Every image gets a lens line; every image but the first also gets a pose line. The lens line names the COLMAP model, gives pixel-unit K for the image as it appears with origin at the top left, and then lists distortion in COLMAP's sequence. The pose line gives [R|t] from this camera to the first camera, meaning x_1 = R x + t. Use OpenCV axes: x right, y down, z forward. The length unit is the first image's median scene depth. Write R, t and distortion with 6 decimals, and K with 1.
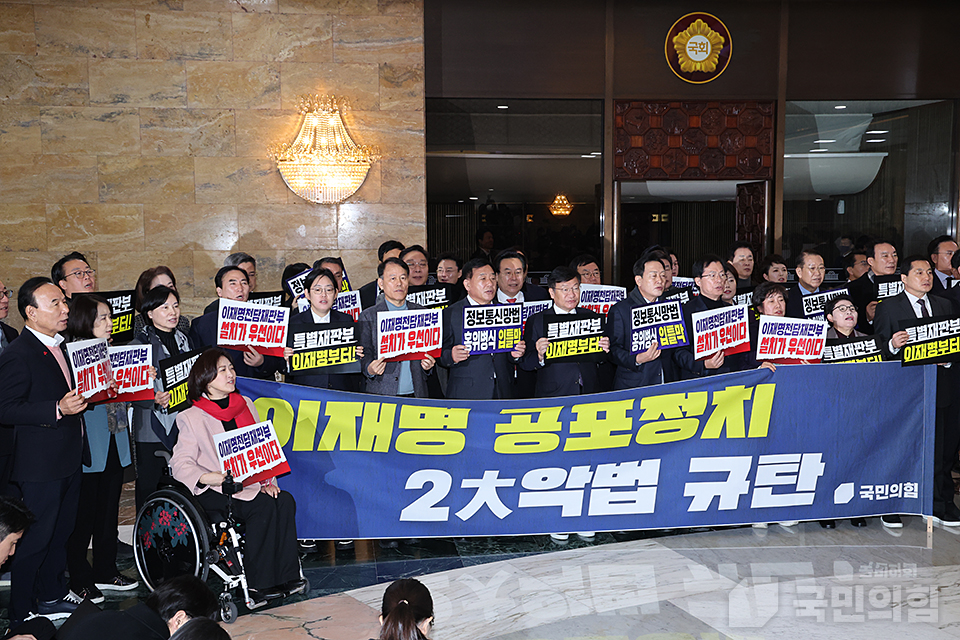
lens RADIAL K [[1090.8, 0, 496.4], [0, 1090.8, 321.8], [0, 0, 1]] dist [0.084469, 0.050964]
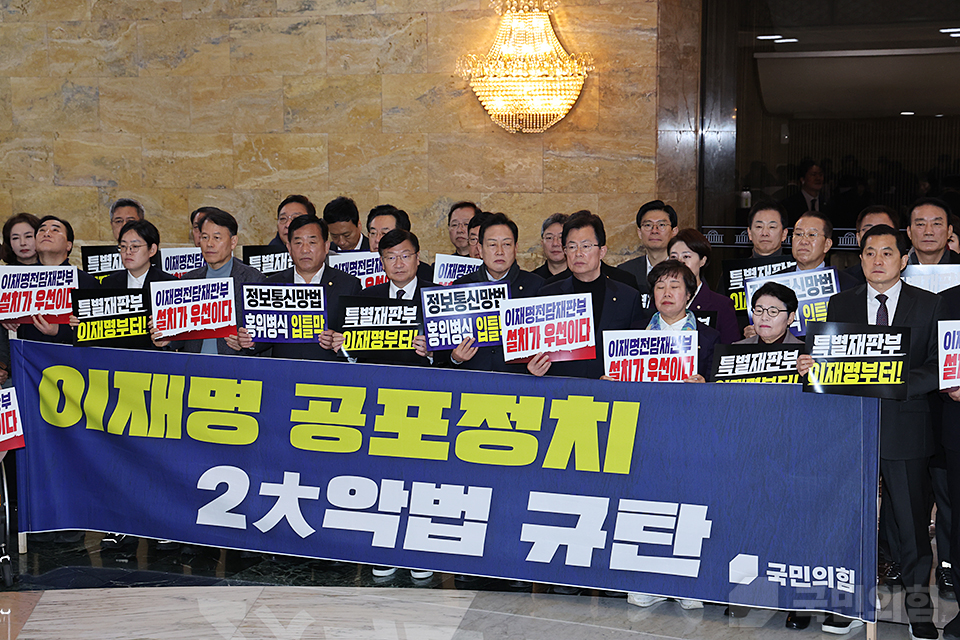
lens RADIAL K [[1591.7, 0, 480.0], [0, 1591.7, 320.0], [0, 0, 1]] dist [0.238098, 0.100638]
pose [[0.856152, 0.061007, -0.513111, 0.405925], [-0.049036, 0.998117, 0.036853, -0.017456], [0.514393, -0.006391, 0.857531, 0.030017]]
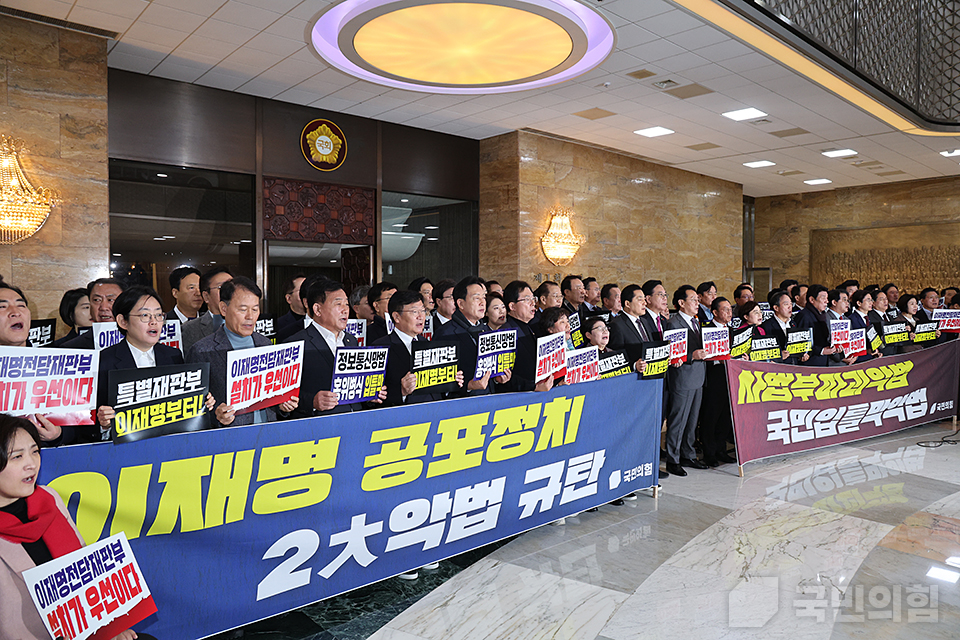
lens RADIAL K [[655.0, 0, 480.0], [0, 655.0, 320.0], [0, 0, 1]] dist [-0.061818, 0.043628]
pose [[0.830322, -0.016440, 0.557042, -0.122129], [0.041329, 0.998629, -0.032132, -0.001938], [-0.555750, 0.049702, 0.829862, 0.284452]]
